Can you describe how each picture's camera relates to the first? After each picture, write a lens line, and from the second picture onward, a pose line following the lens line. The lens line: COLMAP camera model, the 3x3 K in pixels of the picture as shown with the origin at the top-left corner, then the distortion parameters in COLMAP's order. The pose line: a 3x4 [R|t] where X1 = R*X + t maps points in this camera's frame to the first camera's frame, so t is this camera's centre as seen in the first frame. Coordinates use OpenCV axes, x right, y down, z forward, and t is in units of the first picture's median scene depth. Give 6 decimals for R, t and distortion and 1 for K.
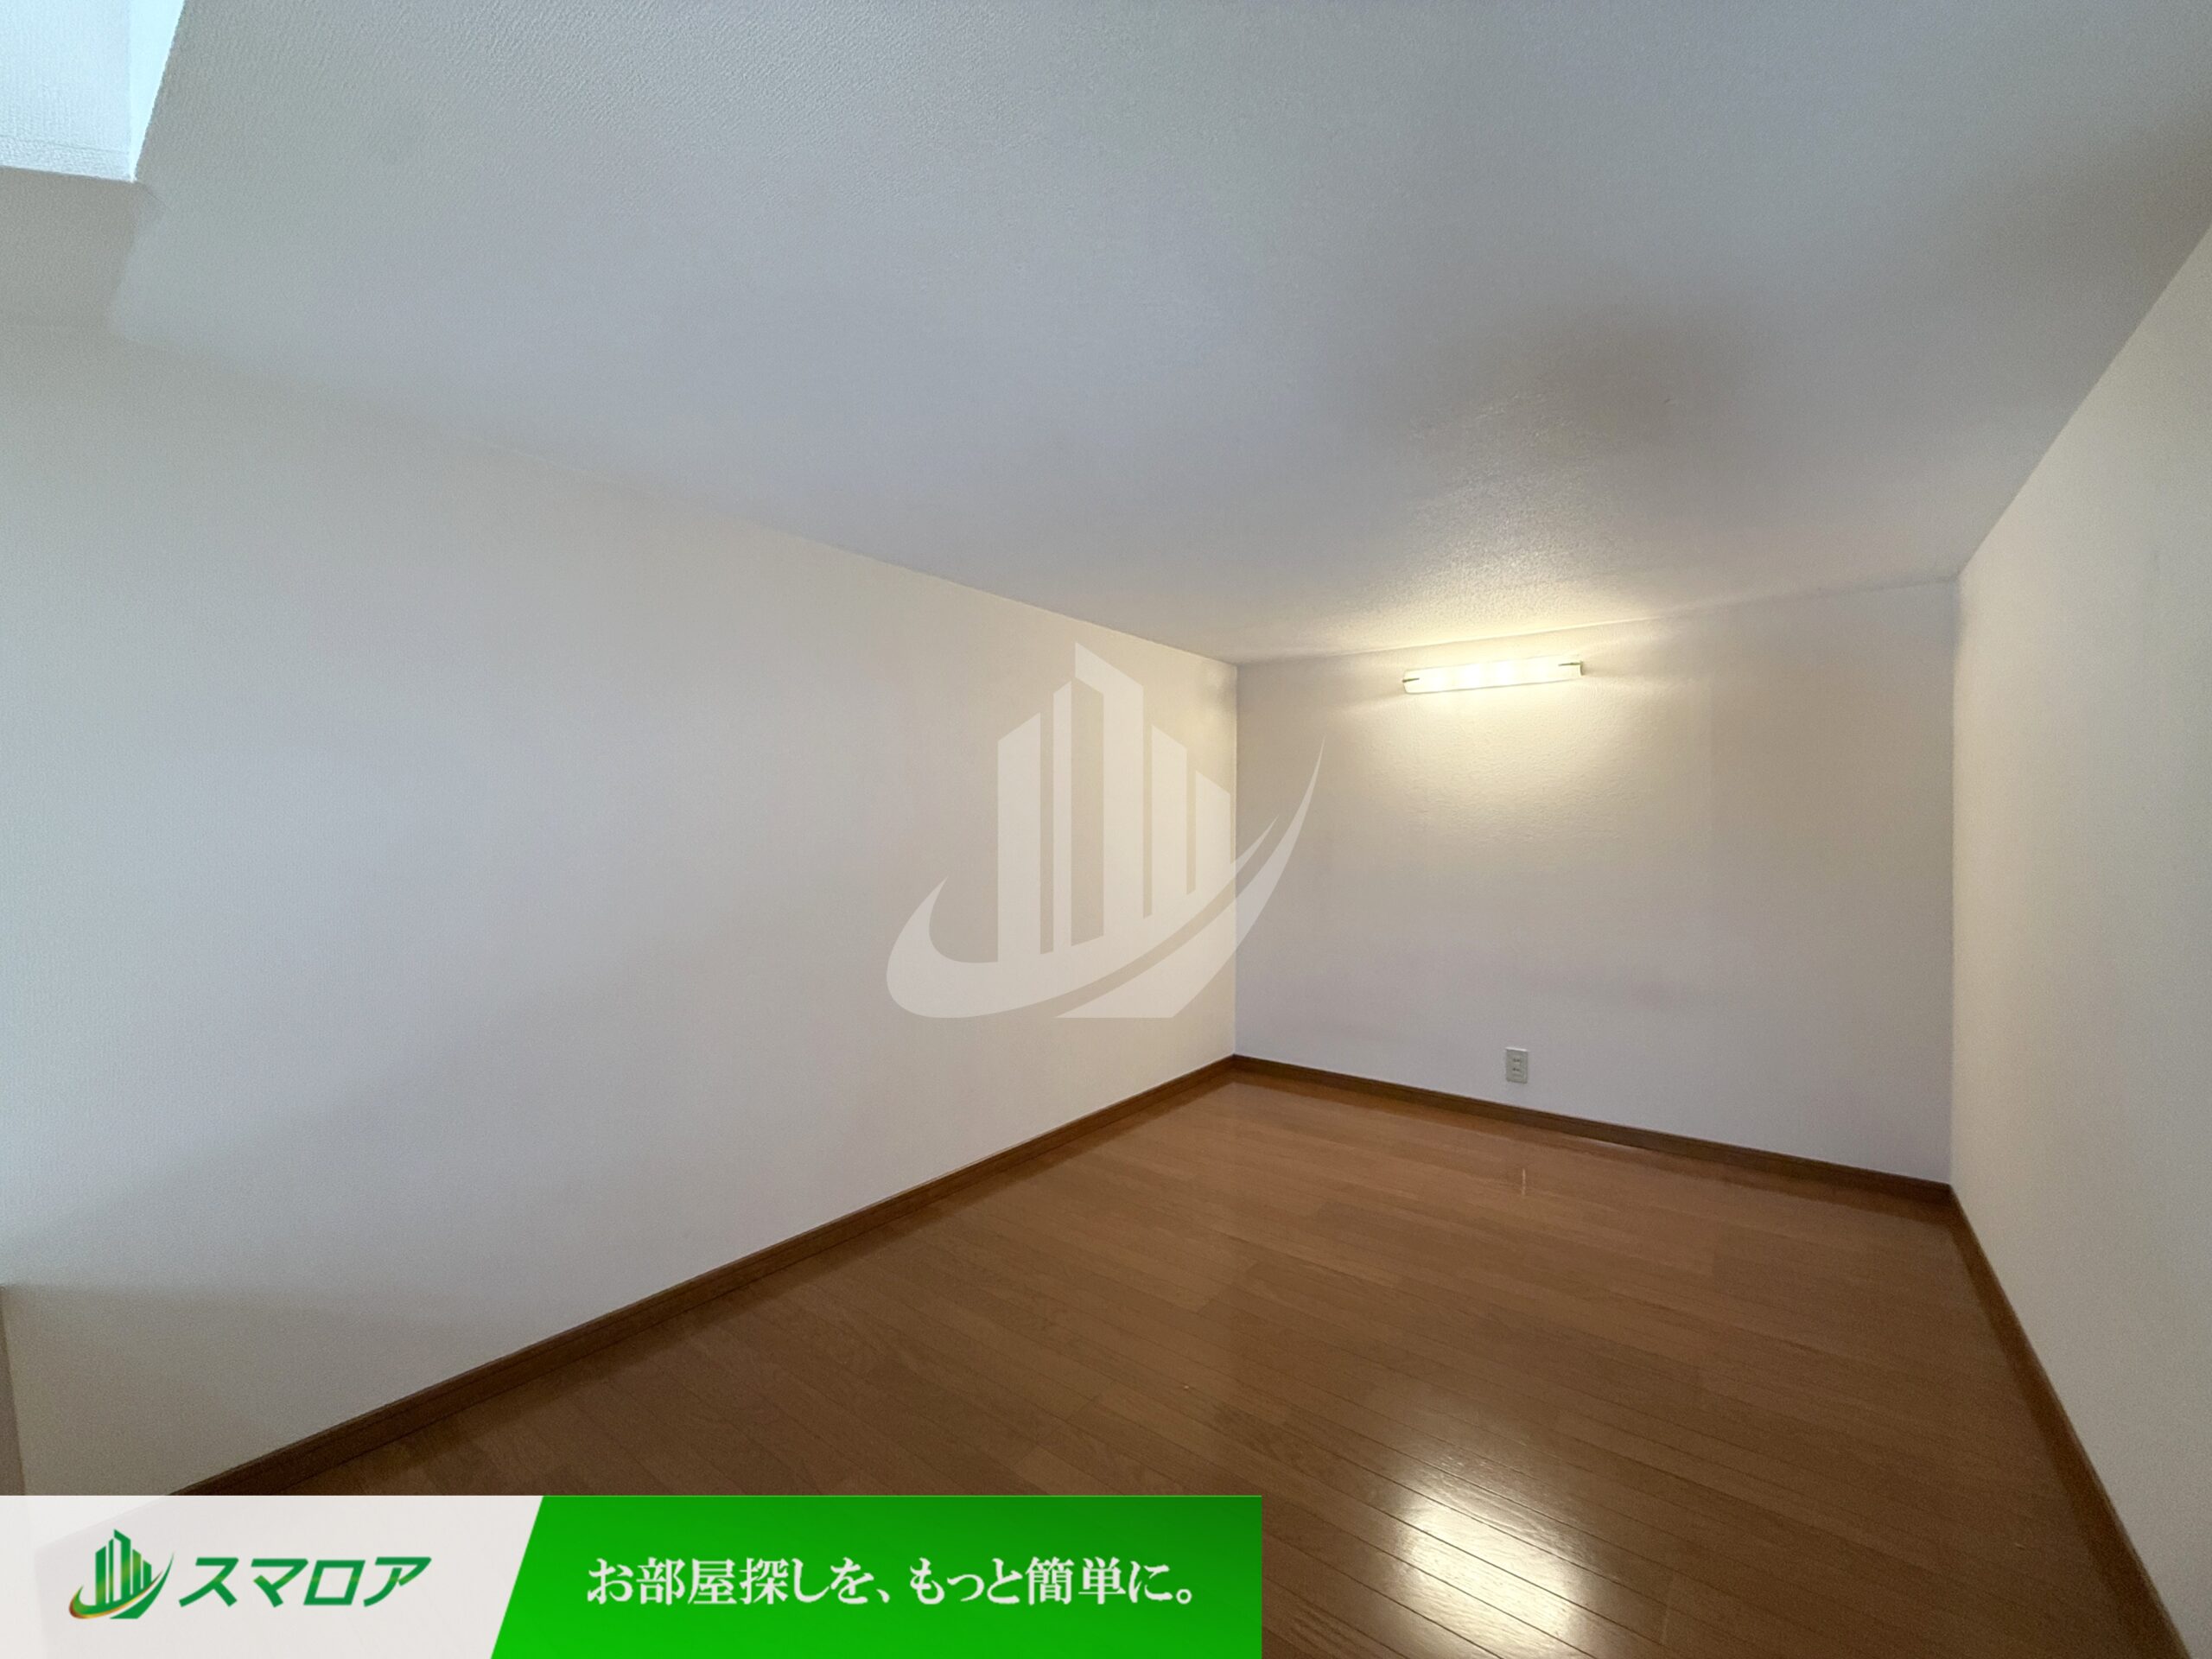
lens RADIAL K [[873.6, 0, 1102.3], [0, 873.6, 828.0], [0, 0, 1]] dist [-0.000034, -0.000509]
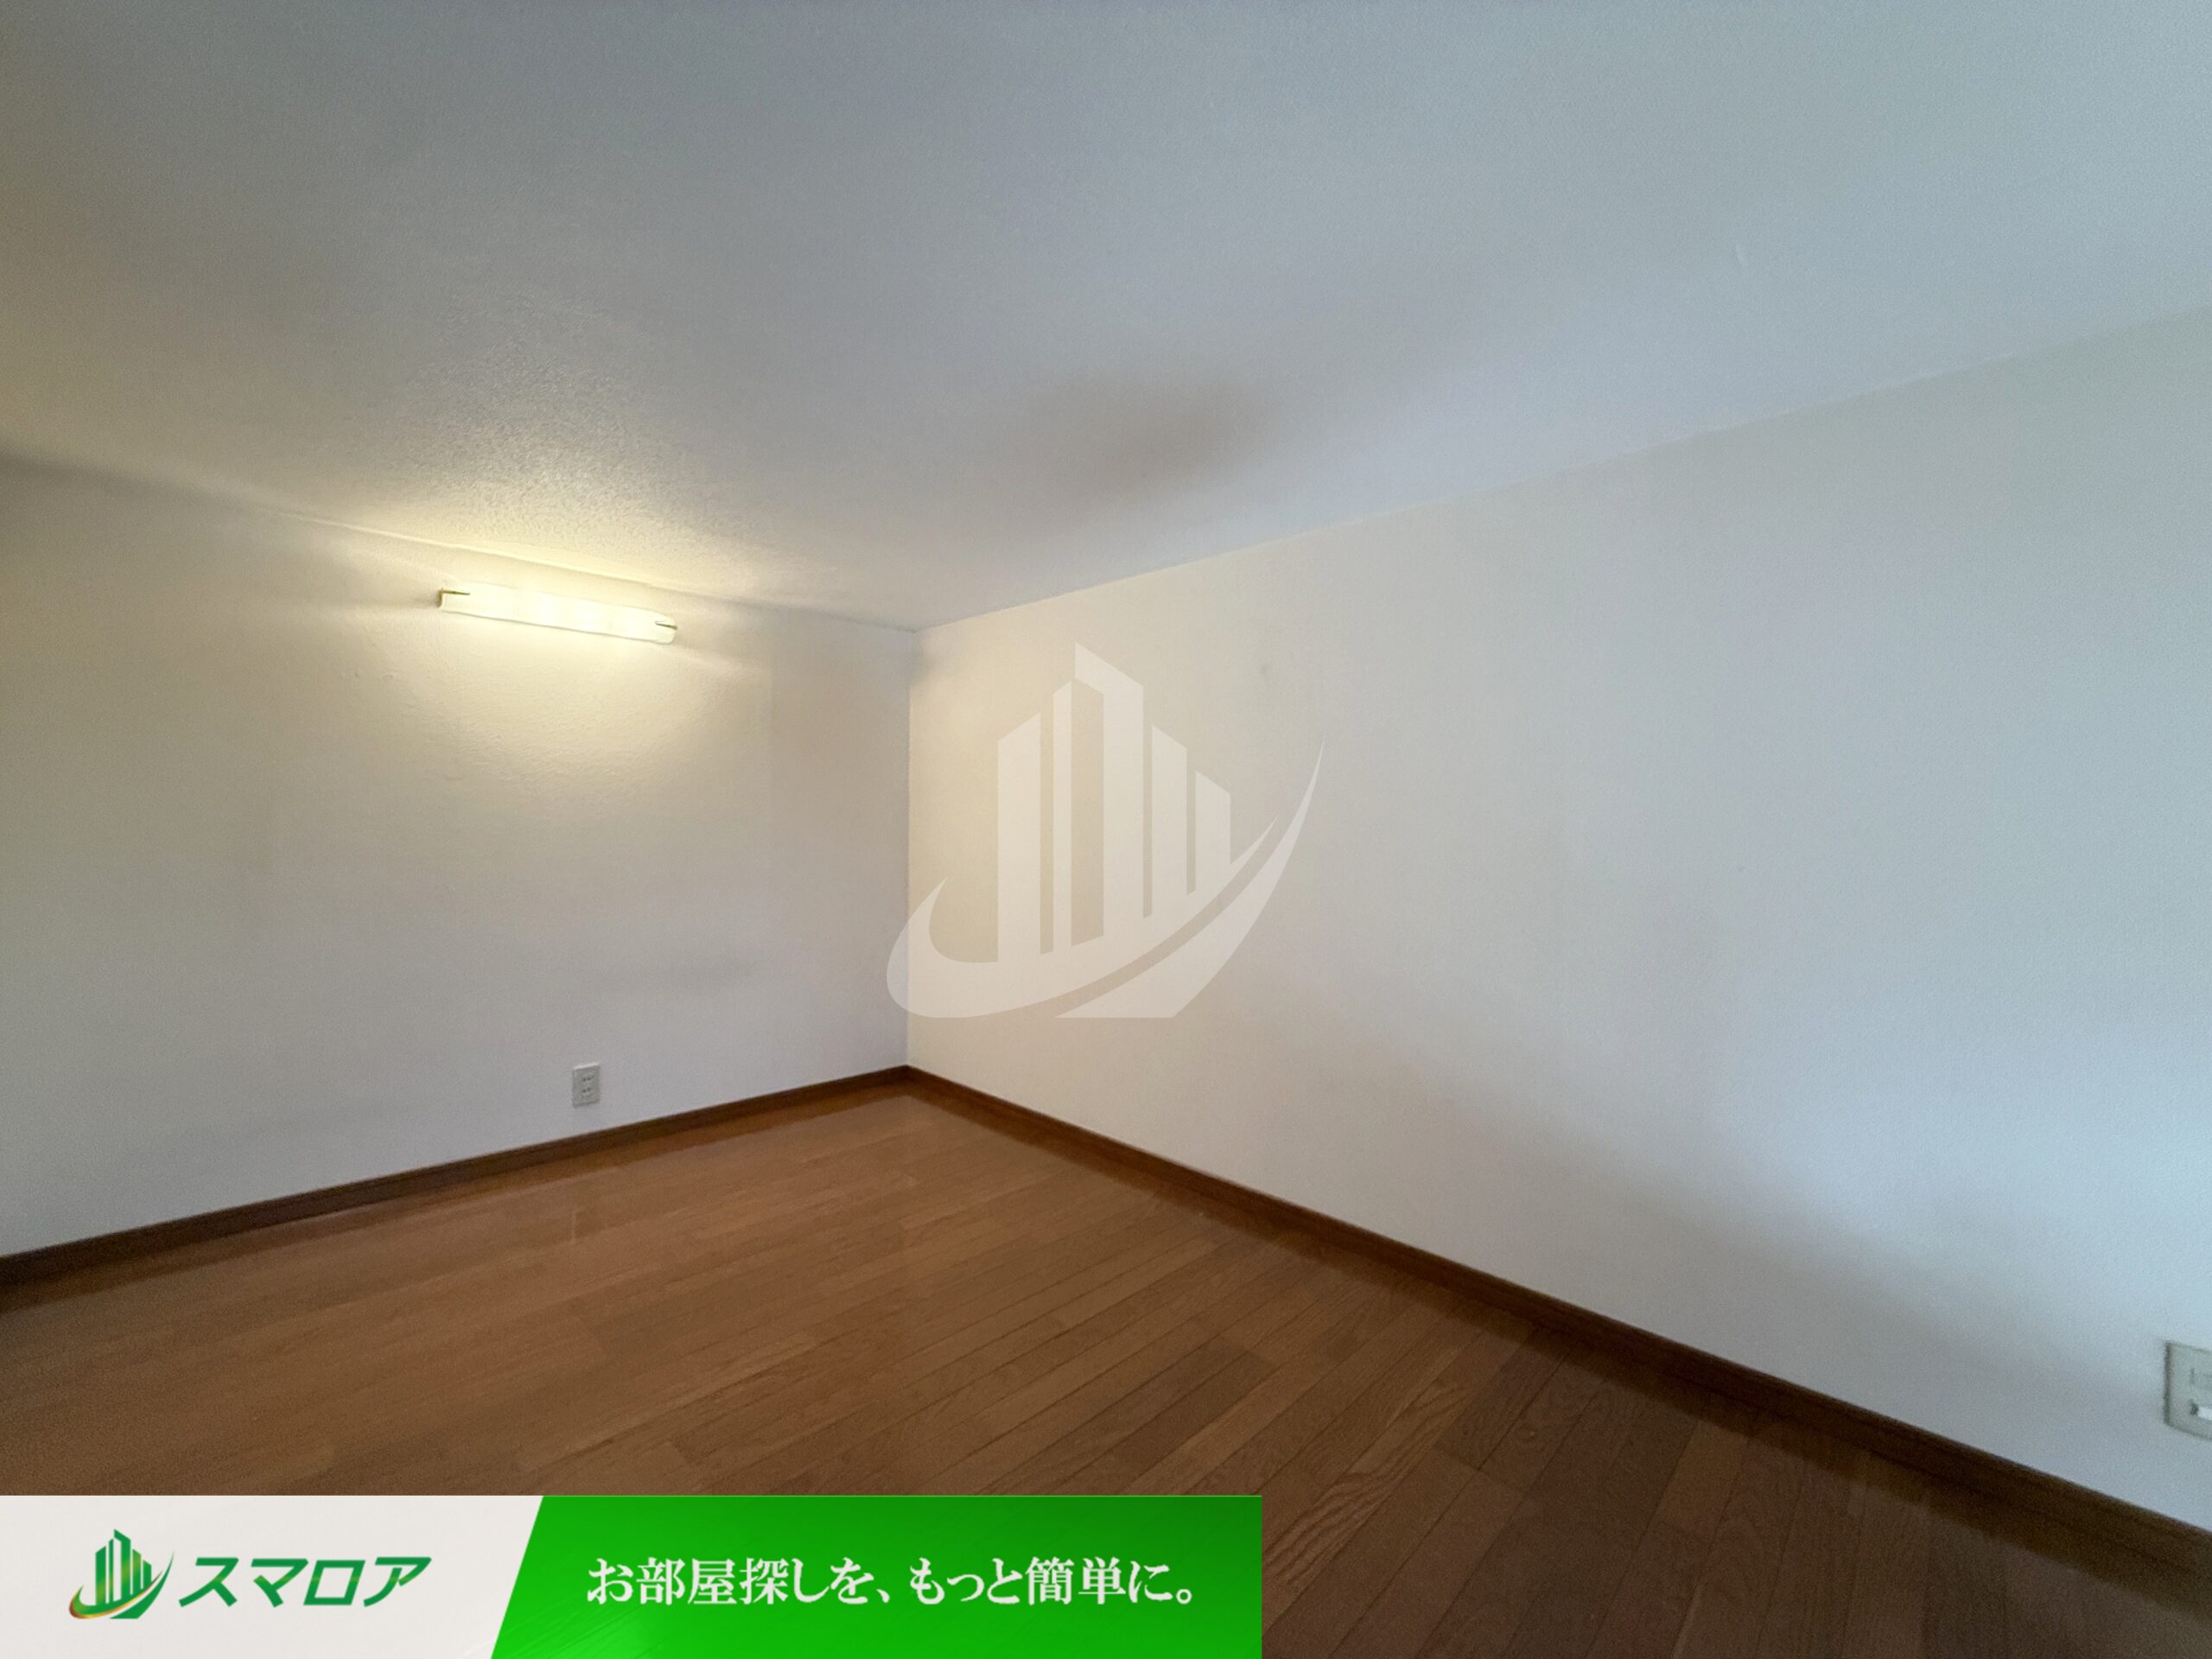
lens RADIAL K [[873.6, 0, 1102.3], [0, 873.6, 828.0], [0, 0, 1]] dist [-0.000034, -0.000509]
pose [[0.134562, -0.006963, 0.990881, -0.340204], [-0.010886, 0.999905, 0.008505, 0.012125], [-0.990845, -0.011931, 0.134474, 0.455020]]
